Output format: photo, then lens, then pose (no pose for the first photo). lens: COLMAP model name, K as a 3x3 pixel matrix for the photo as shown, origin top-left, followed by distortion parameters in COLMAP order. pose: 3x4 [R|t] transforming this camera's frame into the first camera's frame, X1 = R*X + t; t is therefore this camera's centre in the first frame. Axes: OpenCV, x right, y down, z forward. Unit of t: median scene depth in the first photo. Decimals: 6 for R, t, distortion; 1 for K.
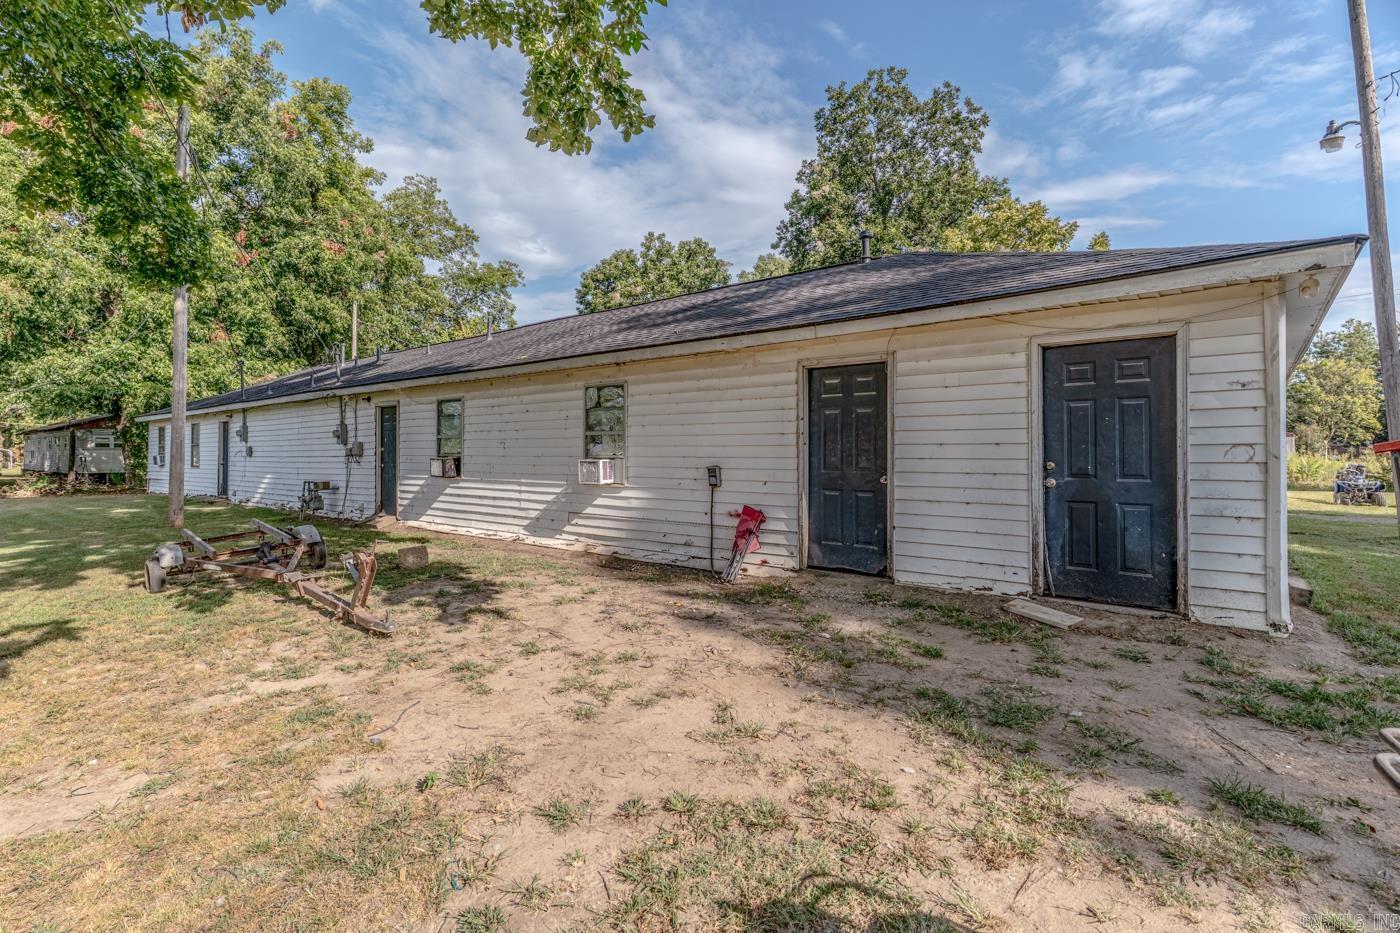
lens RADIAL K [[657.1, 0, 700.6], [0, 657.1, 410.4], [0, 0, 1]] dist [0.002731, 0.000805]
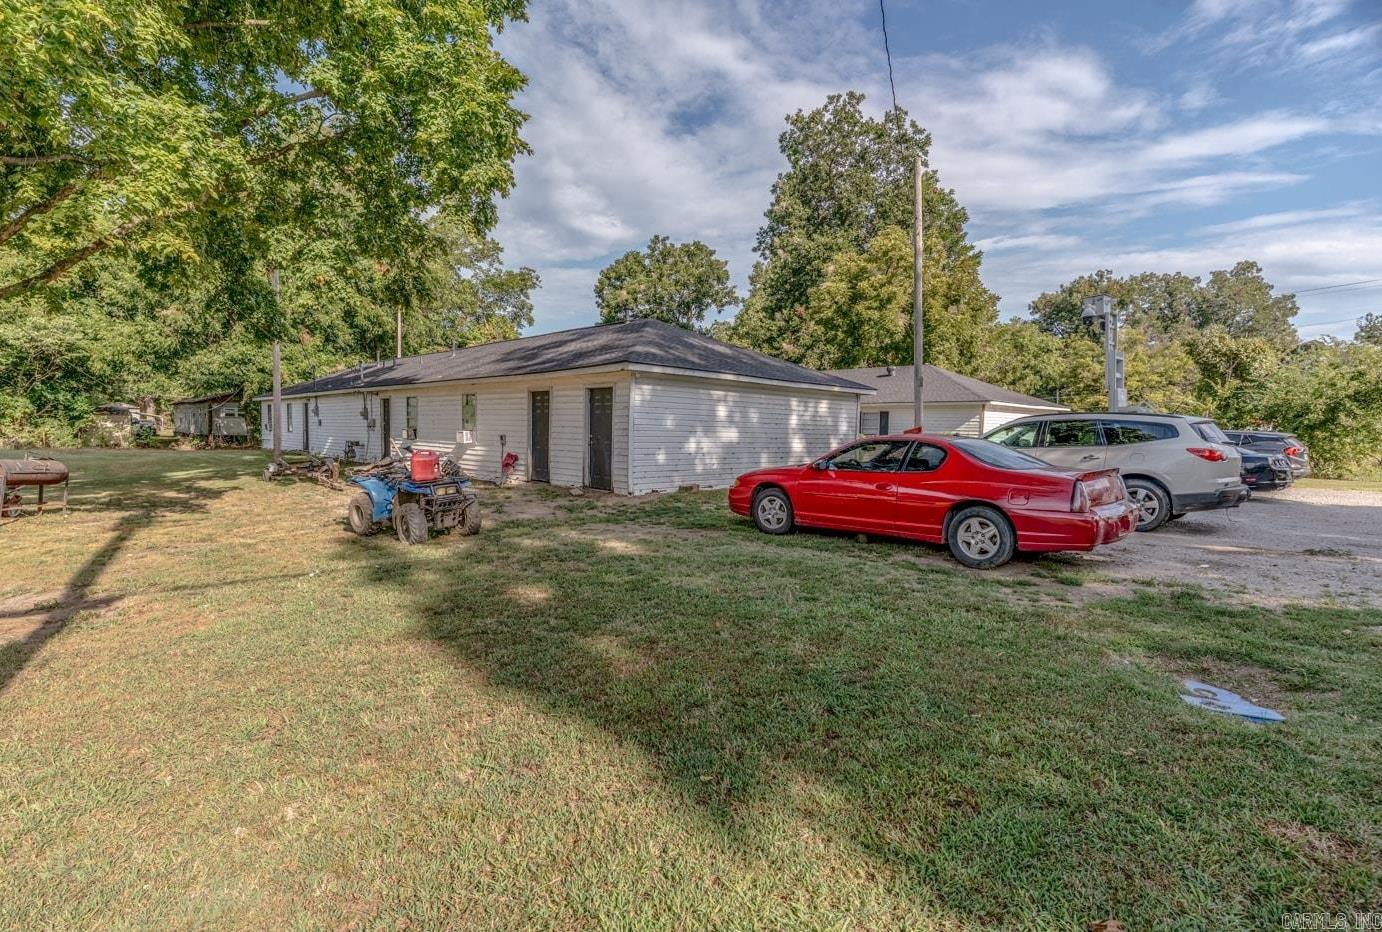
lens RADIAL K [[673.8, 0, 689.7], [0, 673.8, 429.9], [0, 0, 1]] dist [0.001187, 0.000587]
pose [[0.991386, 0.019826, -0.129463, 0.228890], [-0.011277, 0.997727, 0.066442, -0.021273], [0.130486, -0.064410, 0.989356, -0.275435]]
